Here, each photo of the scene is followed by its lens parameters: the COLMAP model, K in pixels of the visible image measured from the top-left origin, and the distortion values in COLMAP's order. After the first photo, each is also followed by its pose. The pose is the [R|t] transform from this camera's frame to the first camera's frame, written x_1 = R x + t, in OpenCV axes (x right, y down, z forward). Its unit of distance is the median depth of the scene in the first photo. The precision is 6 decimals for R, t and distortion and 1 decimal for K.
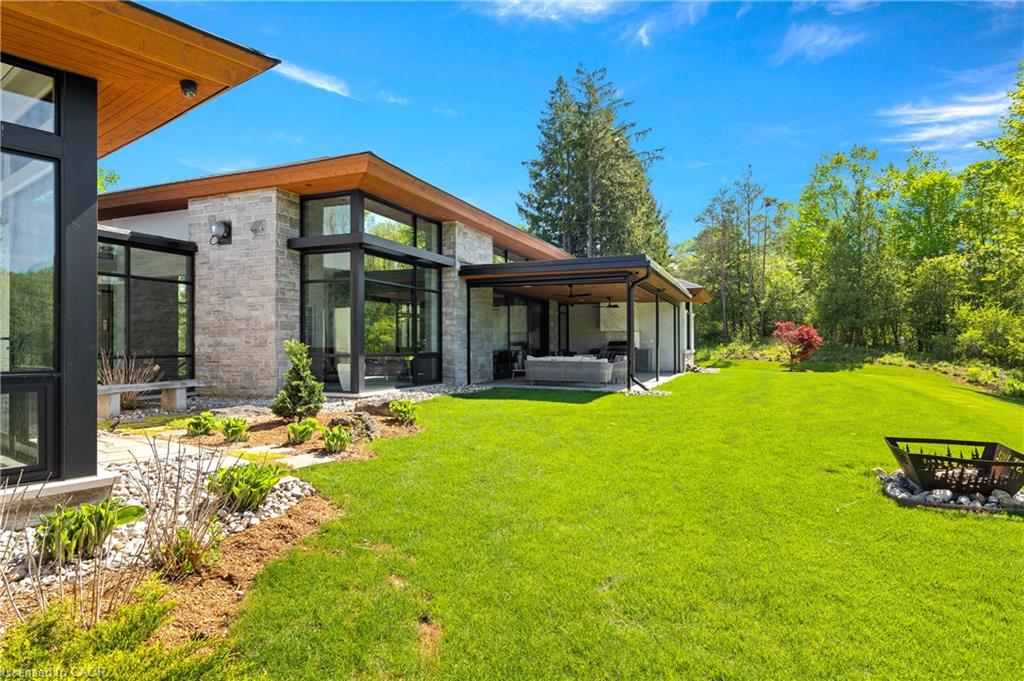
lens RADIAL K [[580.0, 0, 510.3], [0, 580.0, 344.2], [0, 0, 1]] dist [-0.003594, -0.000367]
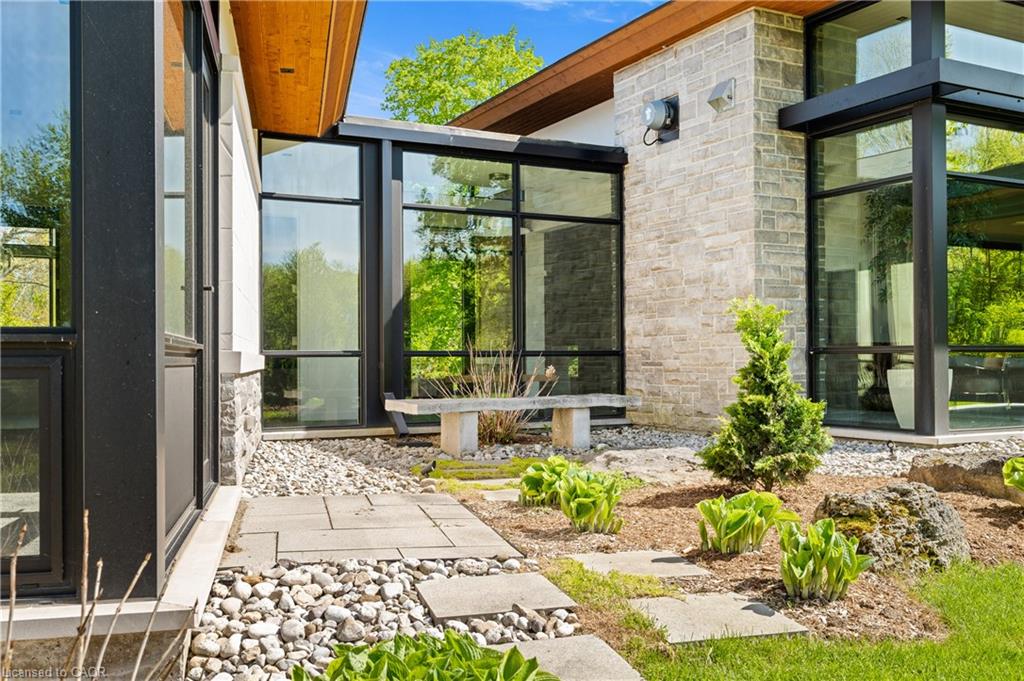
lens RADIAL K [[983.9, 0, 511.1], [0, 983.9, 346.3], [0, 0, 1]] dist [0.000304, 0.000000]
pose [[0.773258, -0.007596, -0.634046, -0.037931], [0.003544, 0.999964, -0.007658, 0.022181], [0.634081, 0.003674, 0.773258, 0.226972]]
